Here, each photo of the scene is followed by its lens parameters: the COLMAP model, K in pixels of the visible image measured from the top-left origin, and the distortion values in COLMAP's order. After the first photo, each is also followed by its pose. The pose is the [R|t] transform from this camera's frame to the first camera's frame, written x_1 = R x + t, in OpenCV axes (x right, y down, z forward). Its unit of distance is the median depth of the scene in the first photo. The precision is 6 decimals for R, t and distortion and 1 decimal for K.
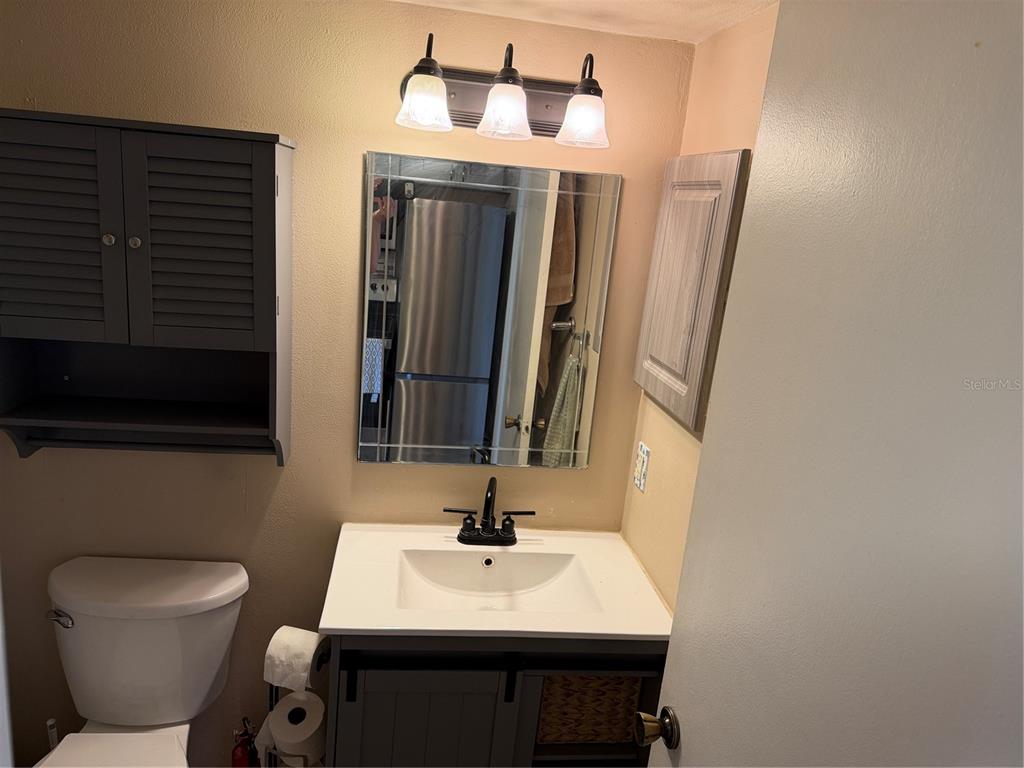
lens RADIAL K [[725.7, 0, 506.3], [0, 725.7, 383.4], [0, 0, 1]] dist [0.028405, -0.030780]
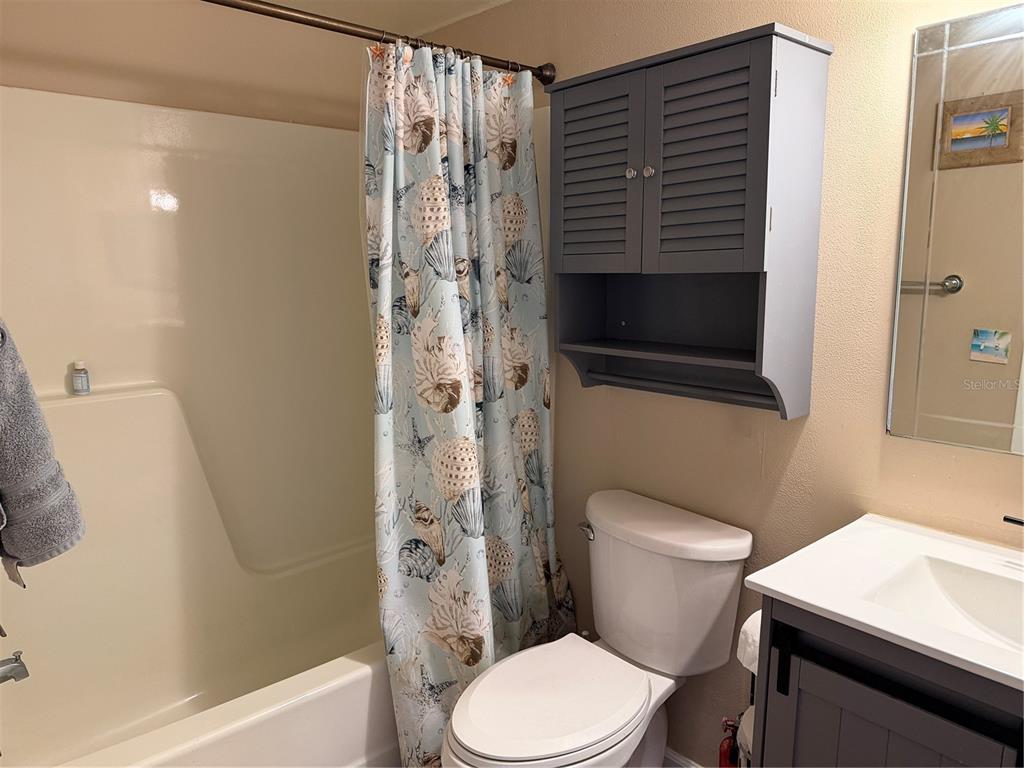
lens RADIAL K [[723.7, 0, 510.1], [0, 723.7, 381.5], [0, 0, 1]] dist [0.071672, -0.079258]
pose [[0.566865, 0.047851, -0.822420, 0.243176], [-0.149223, 0.987762, -0.045383, 0.170091], [0.810183, 0.148450, 0.567068, 0.241225]]
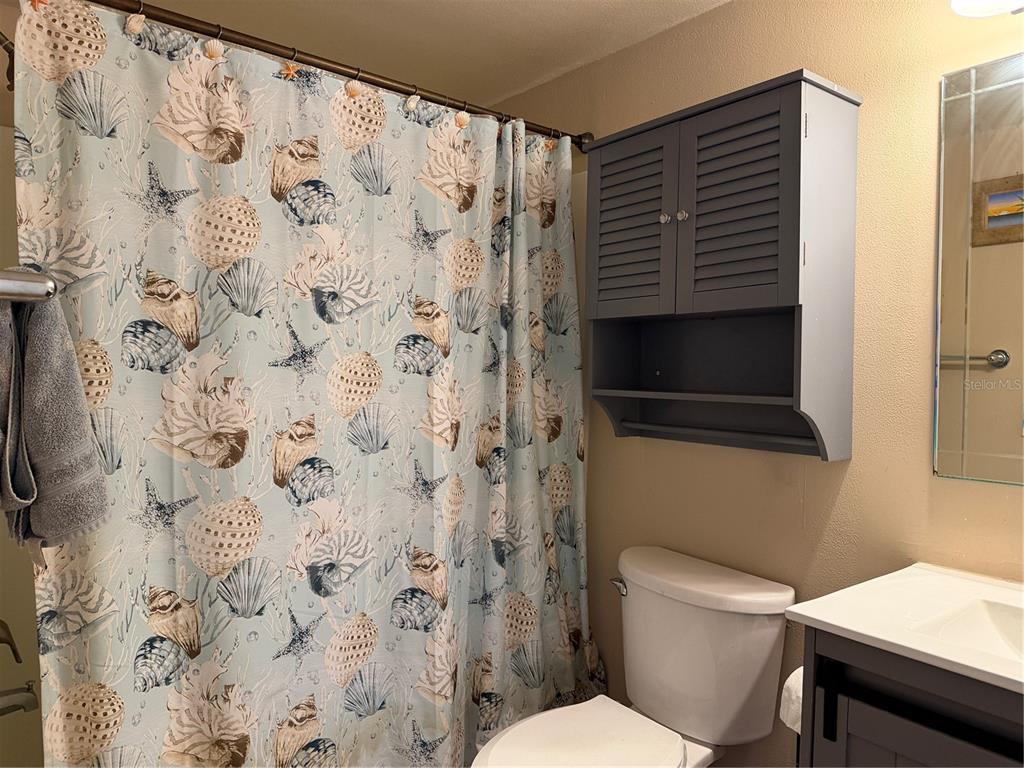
lens RADIAL K [[722.2, 0, 510.6], [0, 722.2, 378.7], [0, 0, 1]] dist [0.069027, -0.073323]
pose [[0.523665, -0.061102, -0.849730, 0.245843], [-0.185681, 0.965259, -0.183840, 0.264765], [0.831443, 0.254050, 0.494127, 0.267446]]
